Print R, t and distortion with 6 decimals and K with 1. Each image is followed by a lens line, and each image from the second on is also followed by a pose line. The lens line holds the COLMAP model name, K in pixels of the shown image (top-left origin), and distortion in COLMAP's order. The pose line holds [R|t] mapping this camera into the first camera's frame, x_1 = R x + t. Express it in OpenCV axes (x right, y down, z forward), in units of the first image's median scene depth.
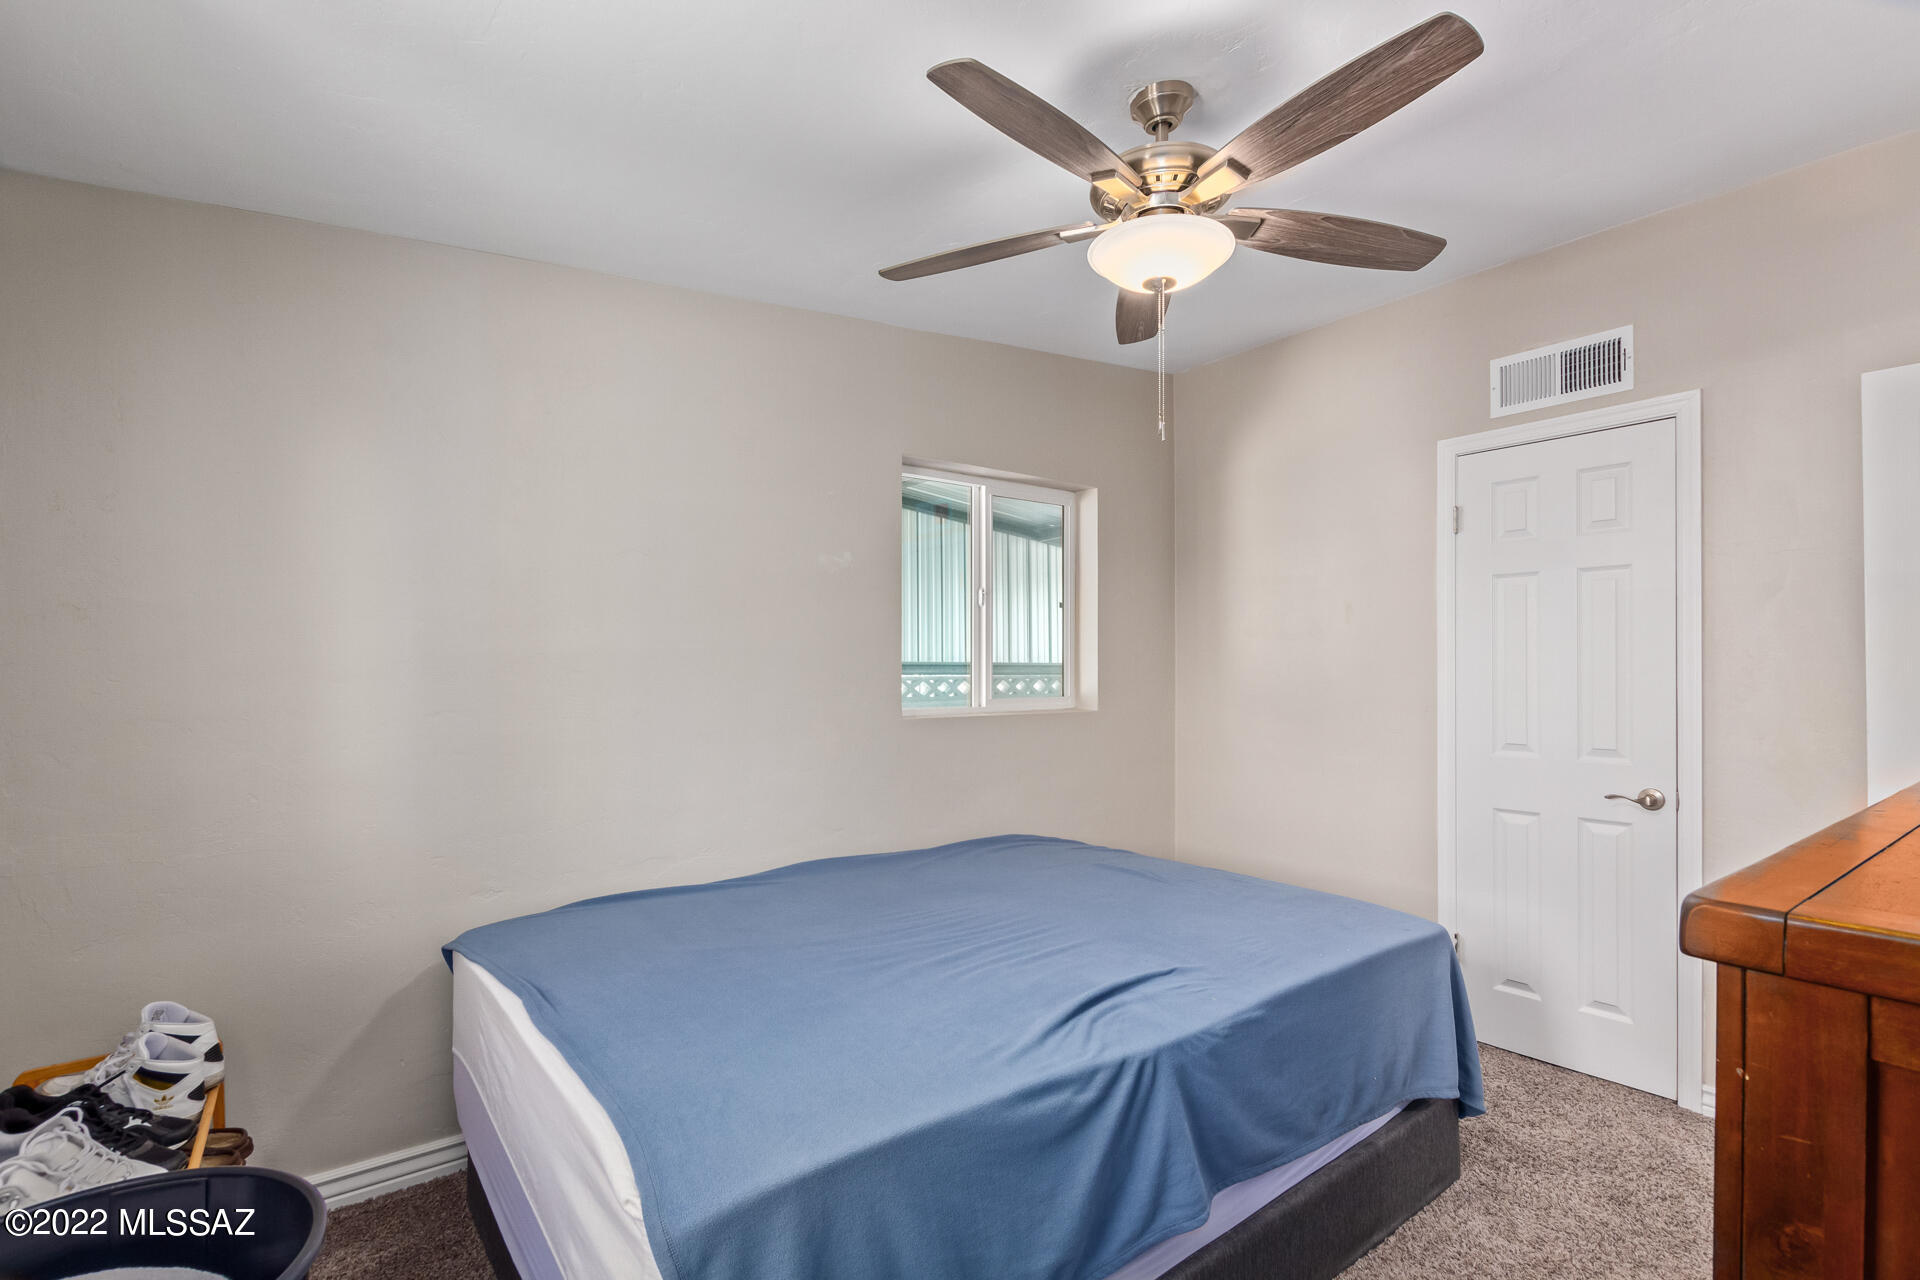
lens RADIAL K [[896.3, 0, 985.8], [0, 896.3, 675.9], [0, 0, 1]] dist [-0.000043, -0.000263]
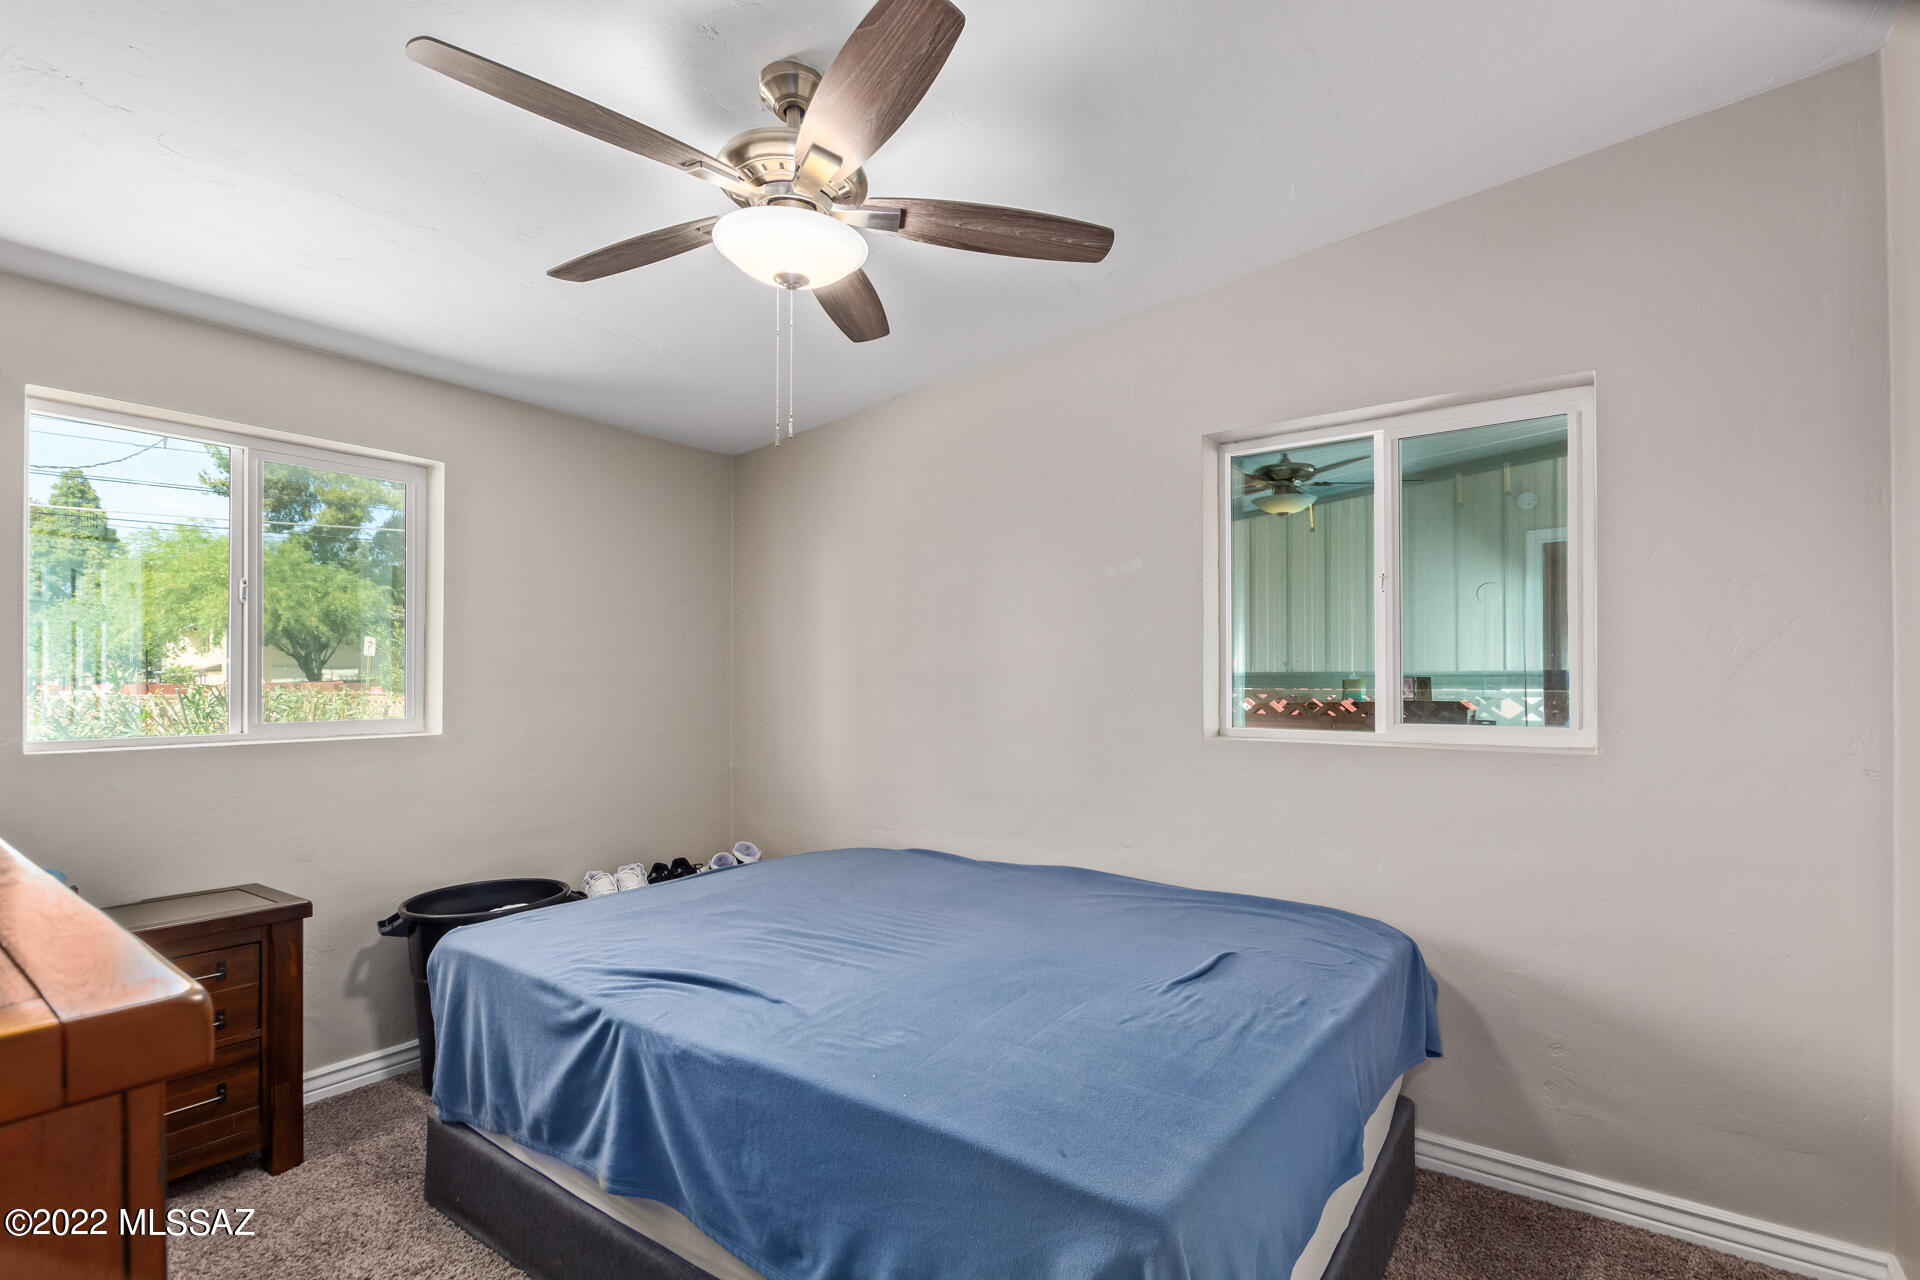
lens RADIAL K [[896.3, 0, 985.8], [0, 896.3, 675.9], [0, 0, 1]] dist [-0.000043, -0.000263]
pose [[0.265270, -0.004347, -0.964164, 1.124294], [-0.003432, 0.999979, -0.005453, -0.011063], [0.964168, 0.004755, 0.265249, 0.910698]]
